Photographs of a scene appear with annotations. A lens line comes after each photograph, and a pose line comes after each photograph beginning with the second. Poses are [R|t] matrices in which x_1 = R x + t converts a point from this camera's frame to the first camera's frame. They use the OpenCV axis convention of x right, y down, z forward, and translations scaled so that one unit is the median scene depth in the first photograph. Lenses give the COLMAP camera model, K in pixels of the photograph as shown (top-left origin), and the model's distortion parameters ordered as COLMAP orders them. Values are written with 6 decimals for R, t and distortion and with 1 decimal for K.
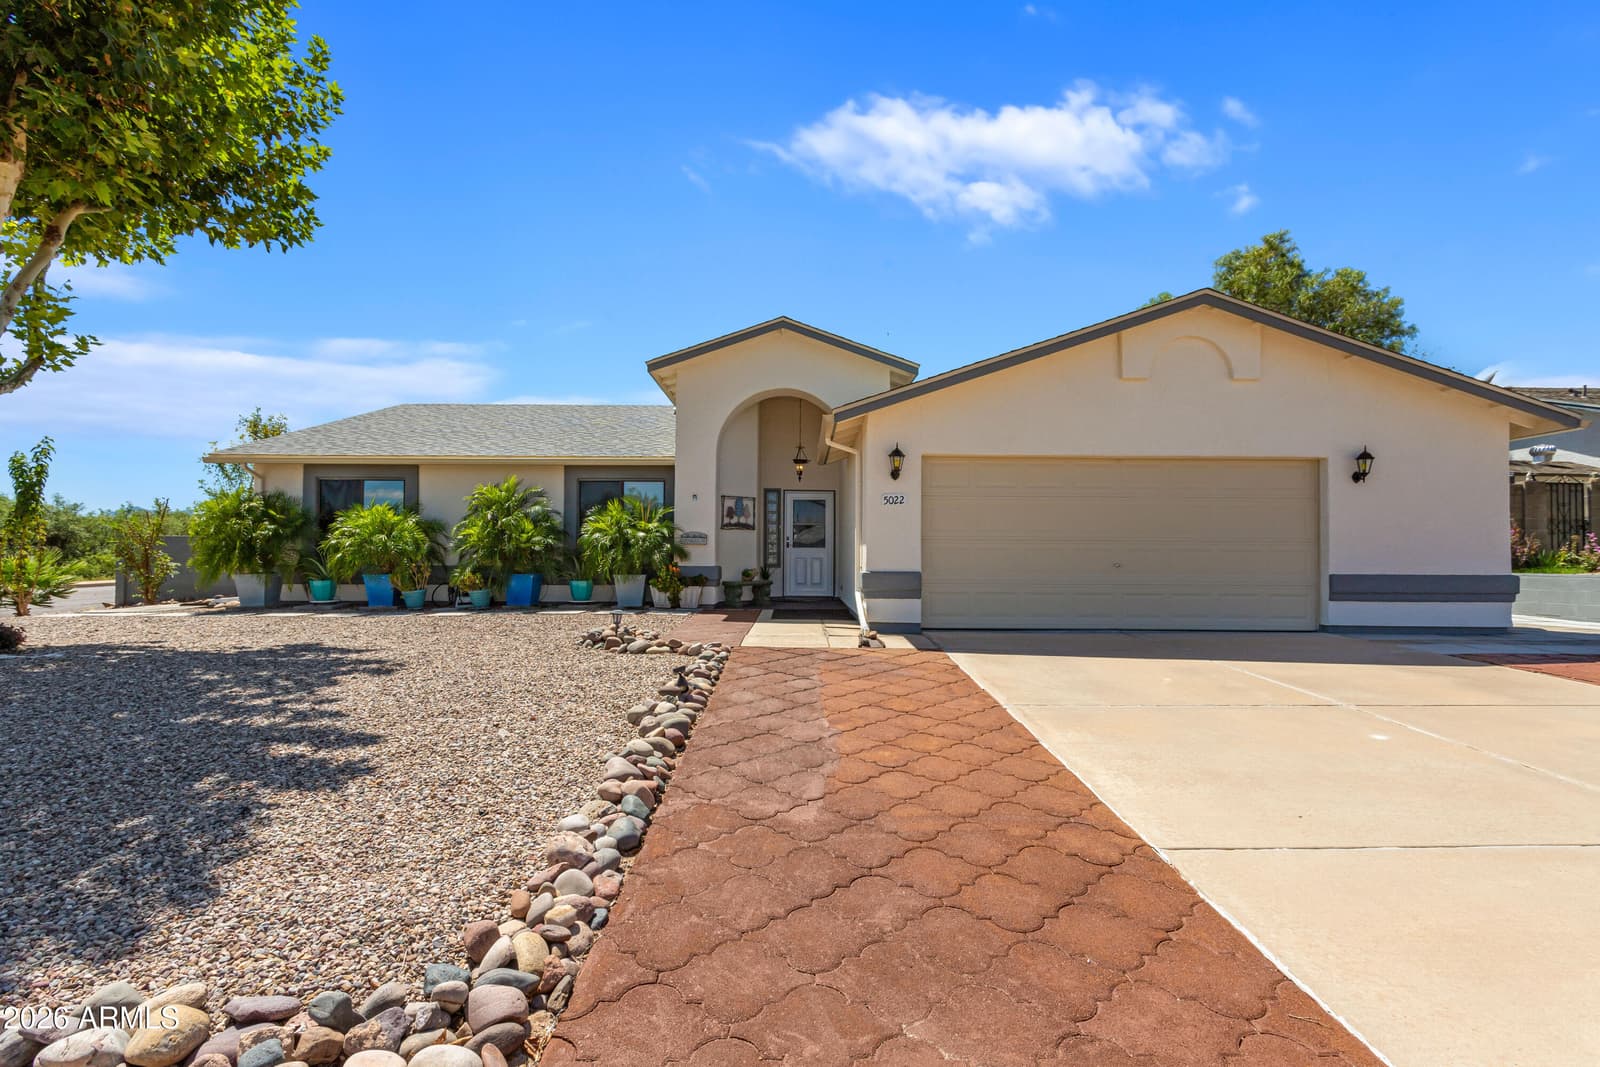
lens RADIAL K [[766.5, 0, 790.5], [0, 766.5, 537.4], [0, 0, 1]] dist [0.004502, 0.001440]
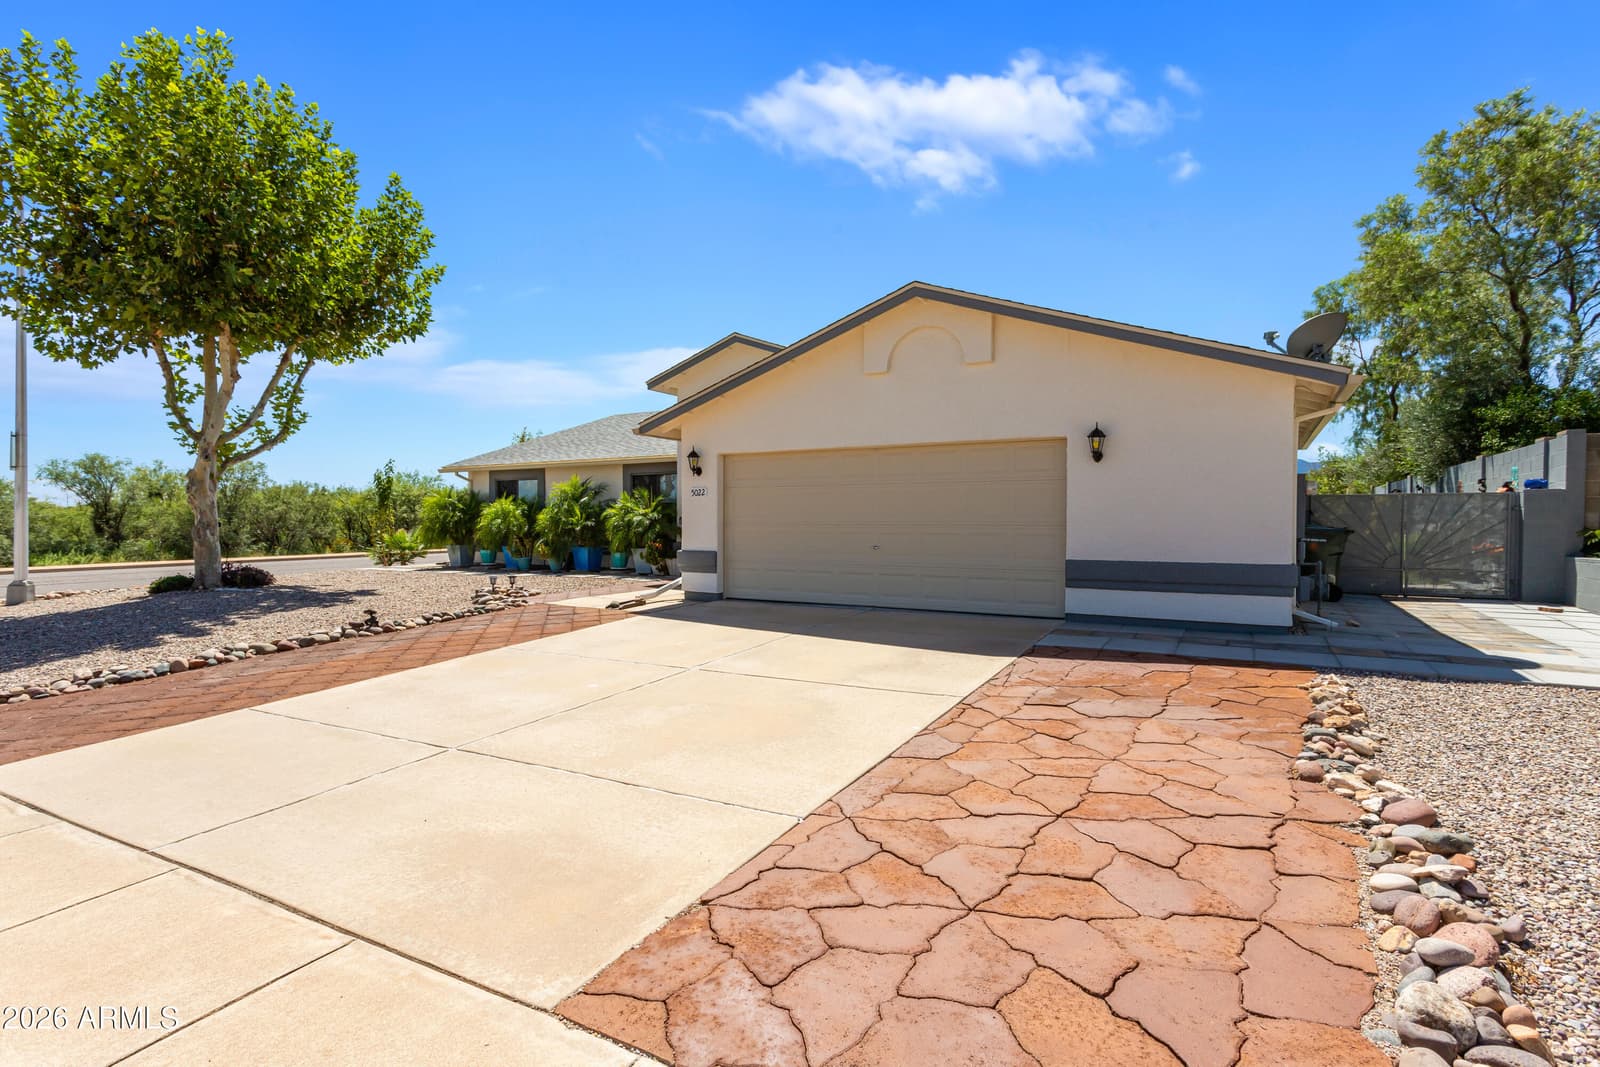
lens RADIAL K [[766.5, 0, 800.5], [0, 766.5, 522.8], [0, 0, 1]] dist [0.004502, 0.001440]
pose [[0.870776, -0.004193, -0.491662, 0.818382], [0.016541, 0.999647, 0.020769, -0.020970], [0.491401, -0.026218, 0.870539, 0.010322]]
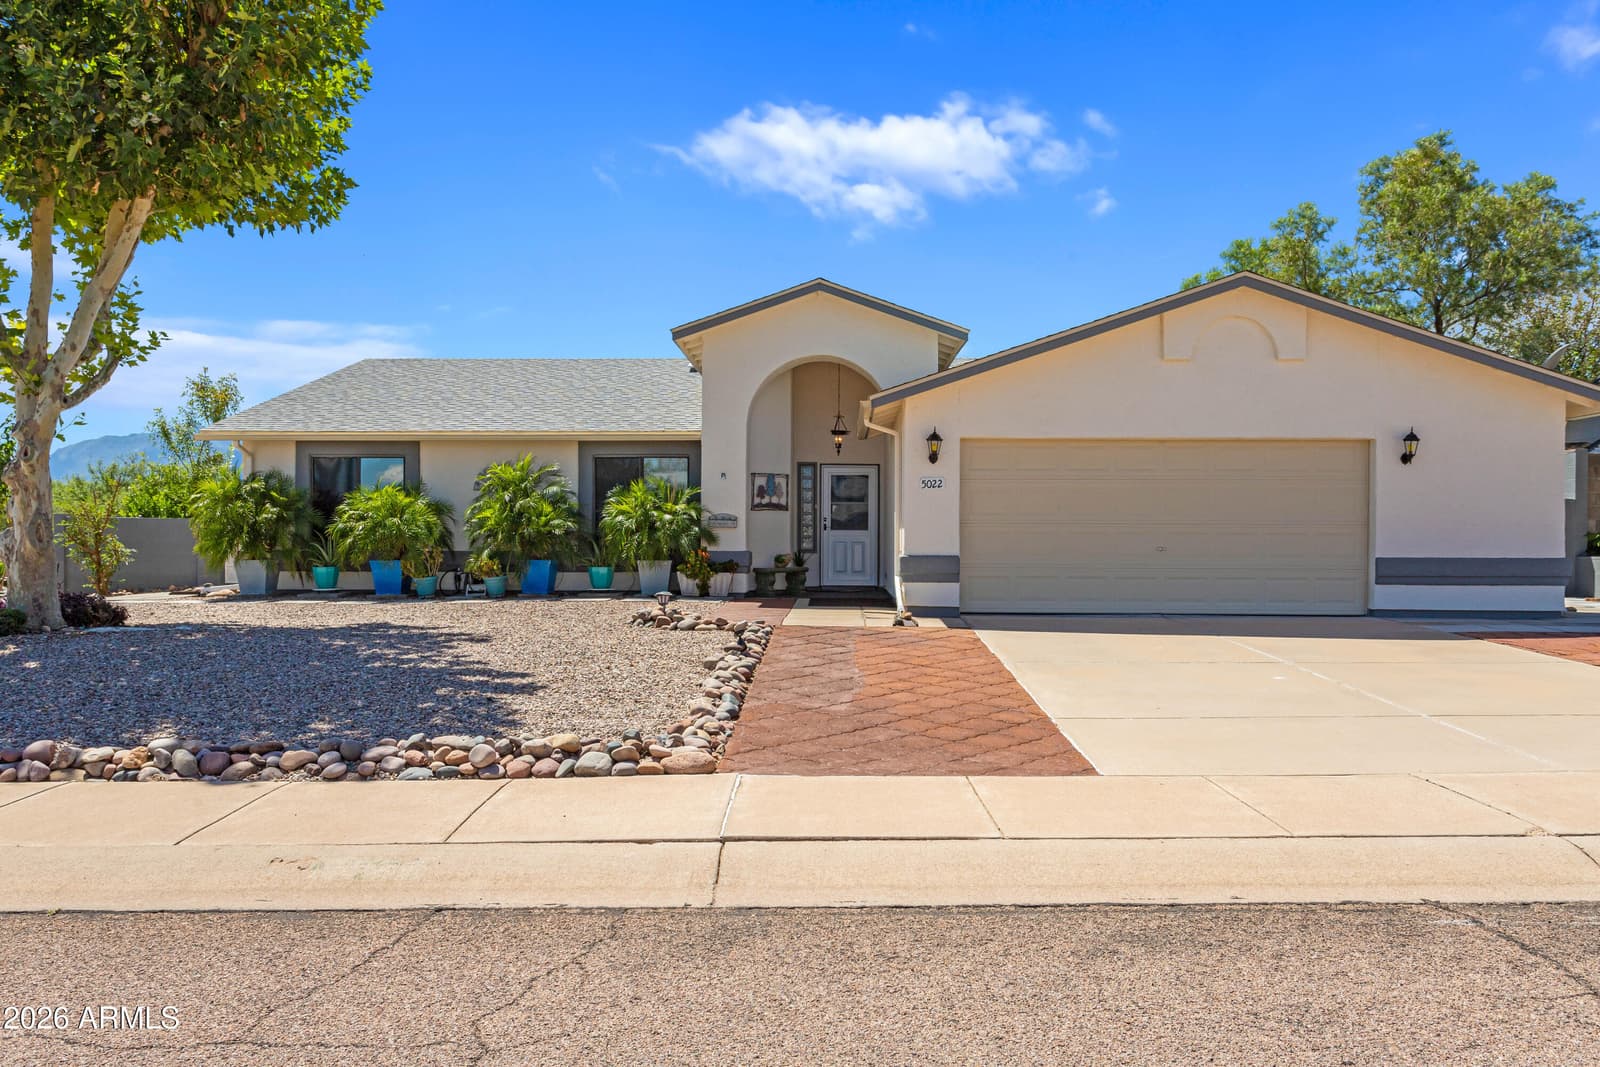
lens RADIAL K [[1142.3, 0, 785.0], [0, 1142.3, 529.3], [0, 0, 1]] dist [0.011575, -0.000902]
pose [[0.999304, -0.002357, -0.037230, -0.001060], [0.002948, 0.999870, 0.015839, -0.012547], [0.037187, -0.015938, 0.999181, -0.459656]]
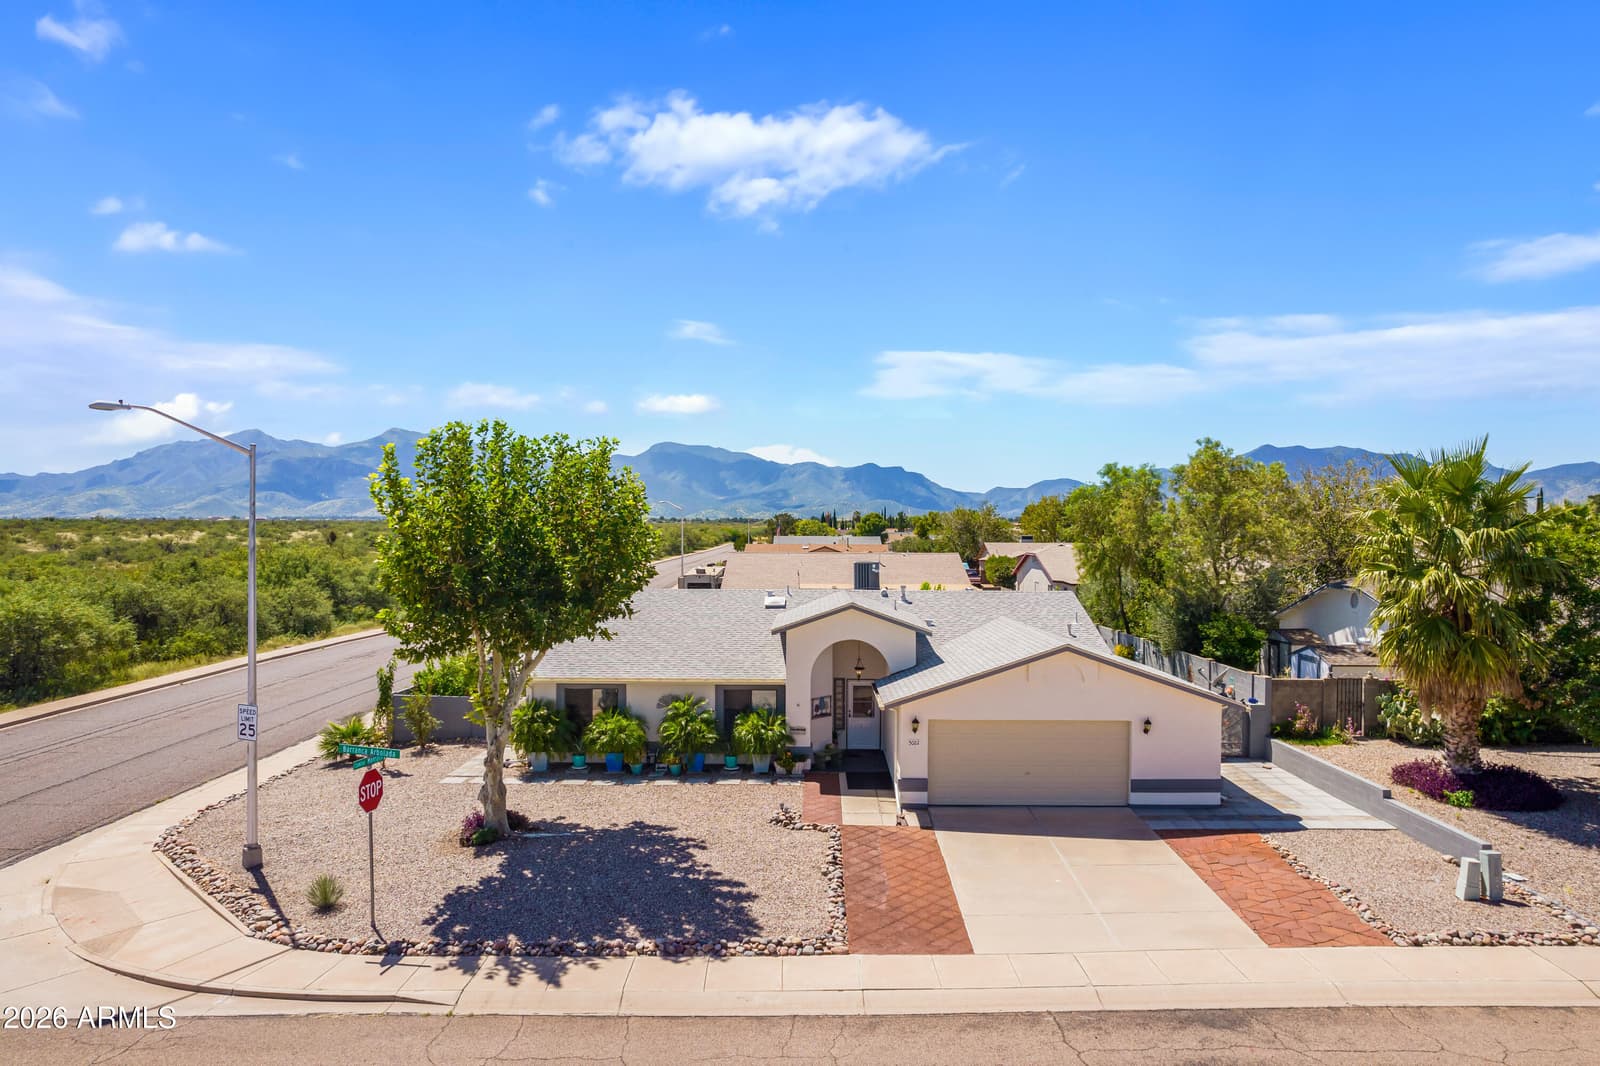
lens RADIAL K [[1001.8, 0, 786.7], [0, 1001.8, 536.6], [0, 0, 1]] dist [-0.043505, 0.021478]
pose [[0.999752, -0.002799, -0.022113, -0.128373], [0.003409, 0.999613, 0.027599, -0.611916], [0.022027, -0.027667, 0.999374, -1.481107]]
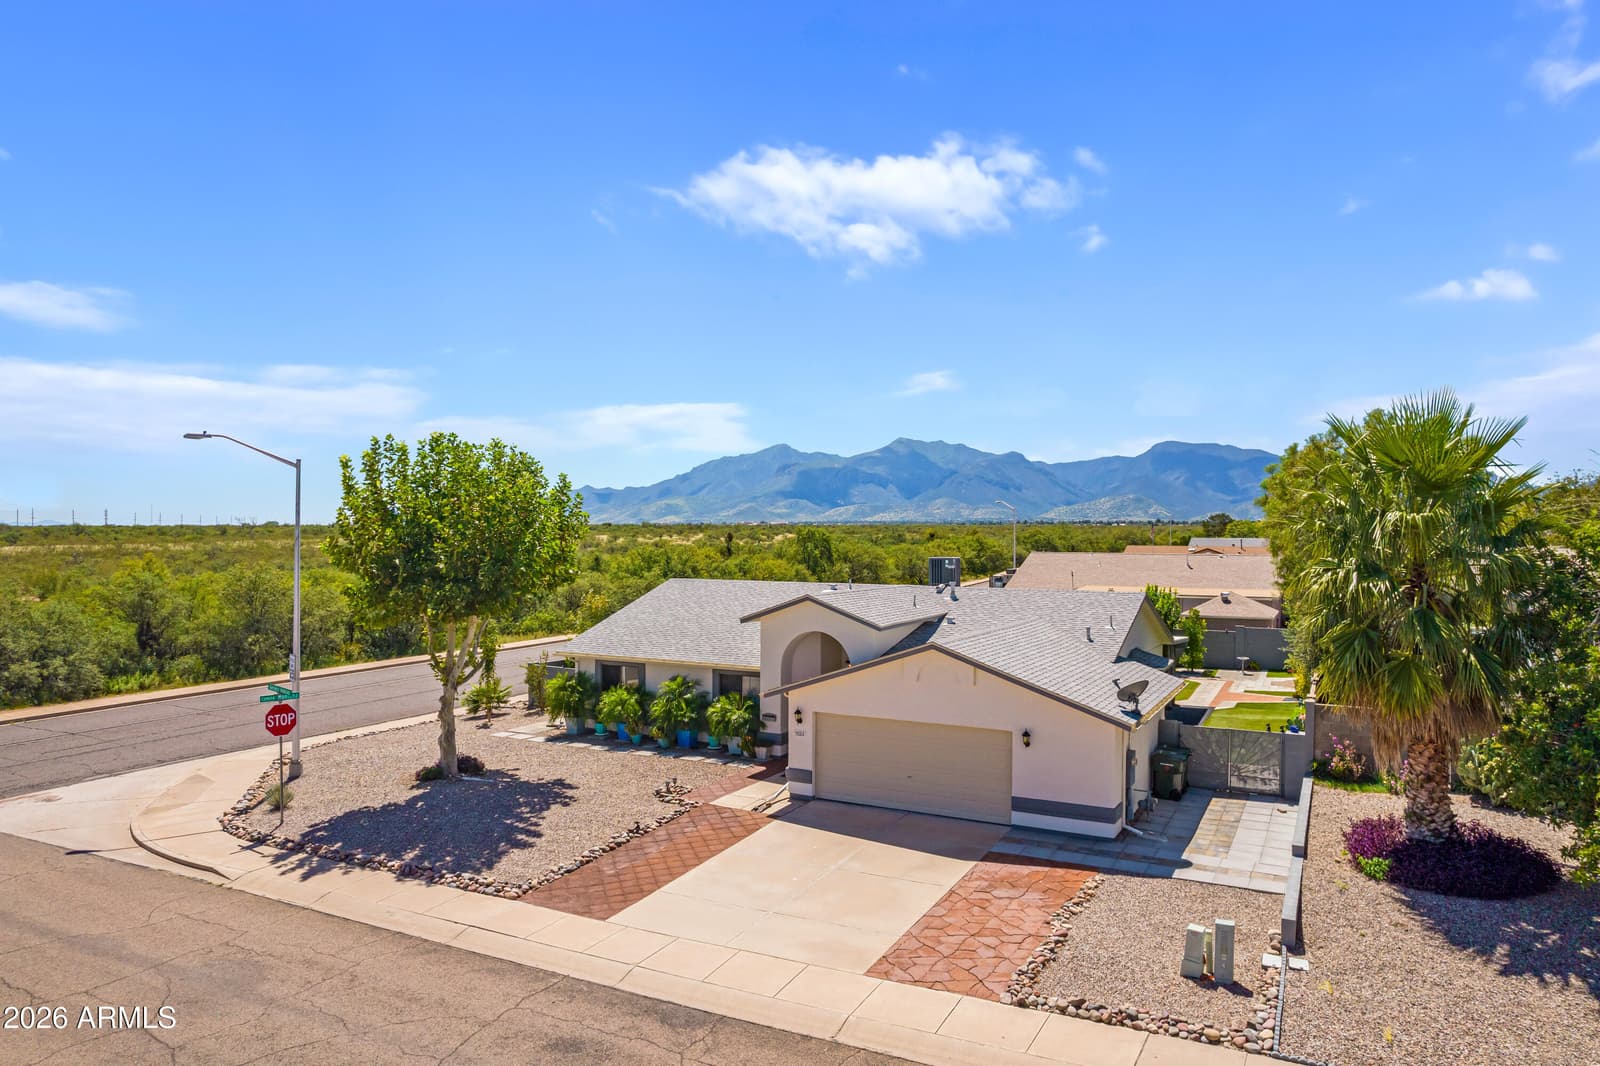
lens RADIAL K [[1001.8, 0, 803.4], [0, 1001.8, 529.7], [0, 0, 1]] dist [-0.043505, 0.021478]
pose [[0.881728, -0.005222, -0.471728, 1.279481], [0.013215, 0.999820, 0.013632, -0.572389], [0.471572, -0.018253, 0.881638, -1.194946]]
